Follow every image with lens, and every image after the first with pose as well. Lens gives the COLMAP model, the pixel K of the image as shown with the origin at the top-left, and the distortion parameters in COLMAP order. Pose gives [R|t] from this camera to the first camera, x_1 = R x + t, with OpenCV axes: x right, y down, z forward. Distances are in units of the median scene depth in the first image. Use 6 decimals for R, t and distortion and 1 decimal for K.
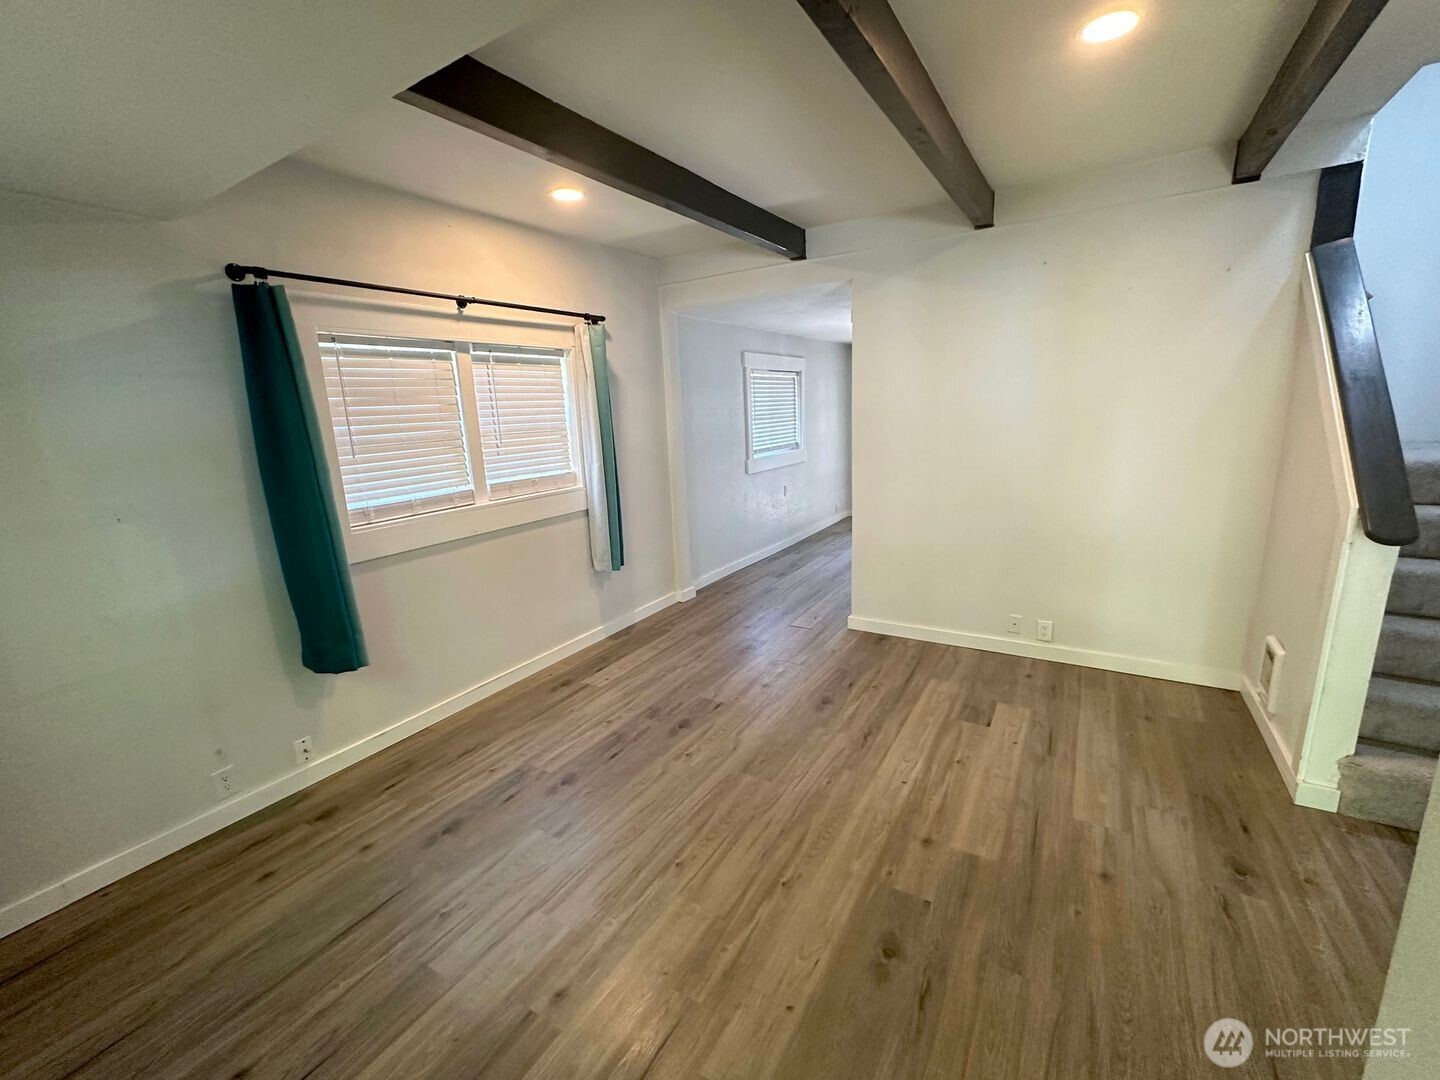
lens RADIAL K [[575.4, 0, 691.9], [0, 575.4, 549.3], [0, 0, 1]] dist [-0.003410, 0.000877]
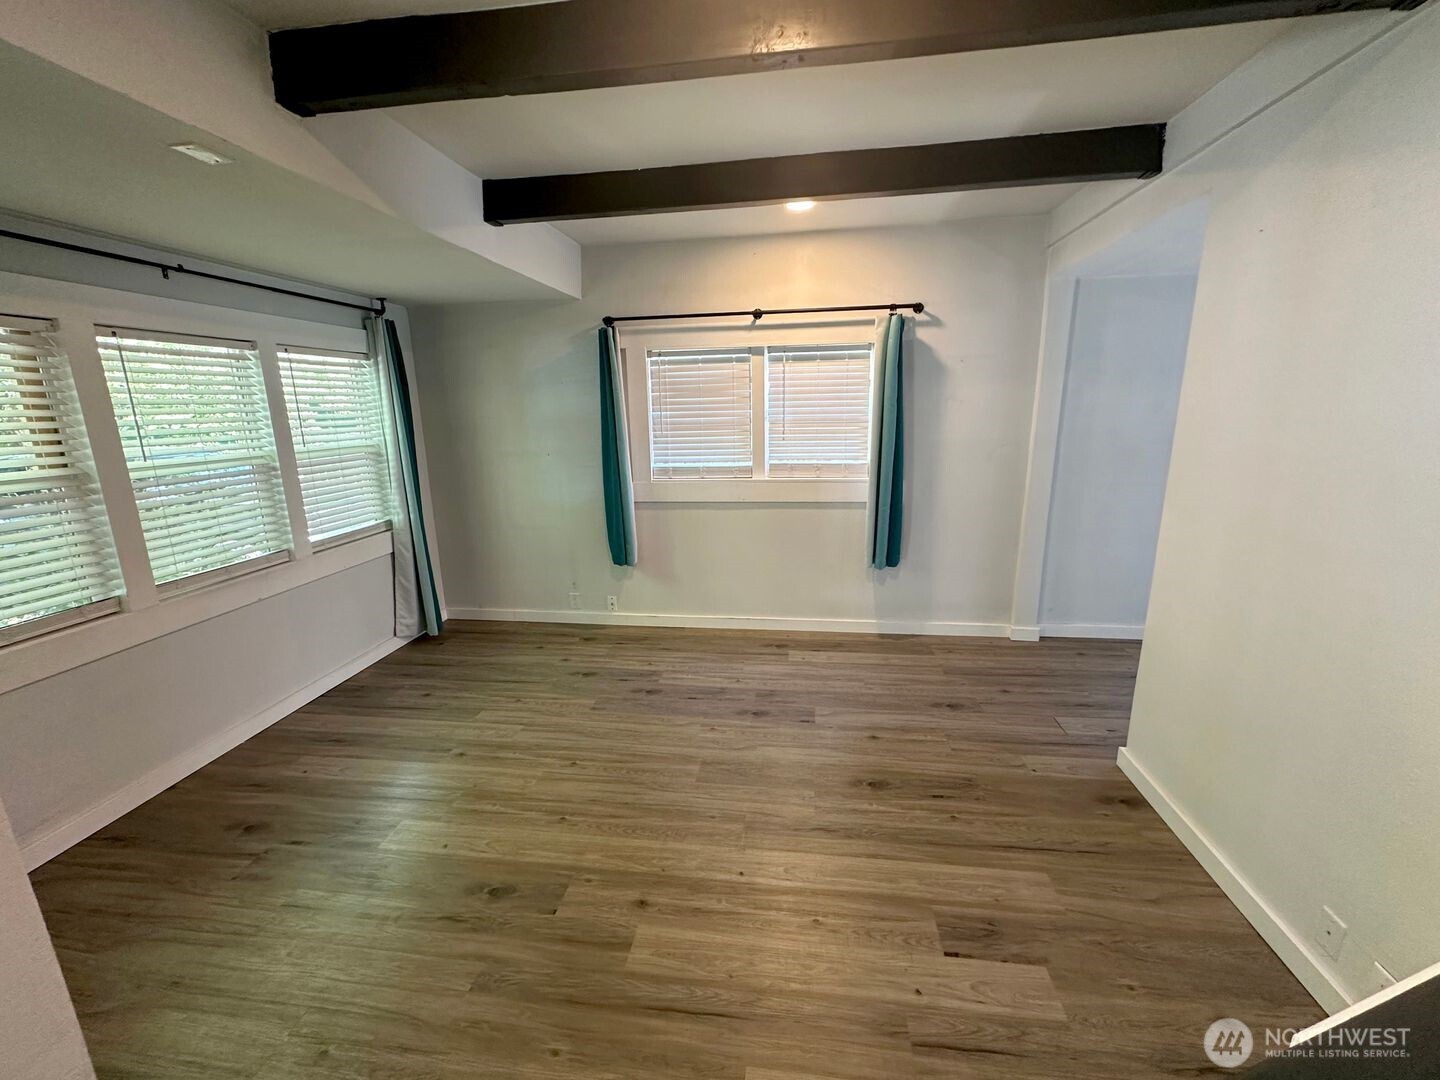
lens RADIAL K [[575.4, 0, 774.2], [0, 575.4, 549.3], [0, 0, 1]] dist [-0.003410, 0.000877]
pose [[0.460497, 0.251901, -0.851169, 0.808824], [-0.210594, 0.962516, 0.170920, -0.165567], [0.862319, 0.100543, 0.496284, 0.475703]]
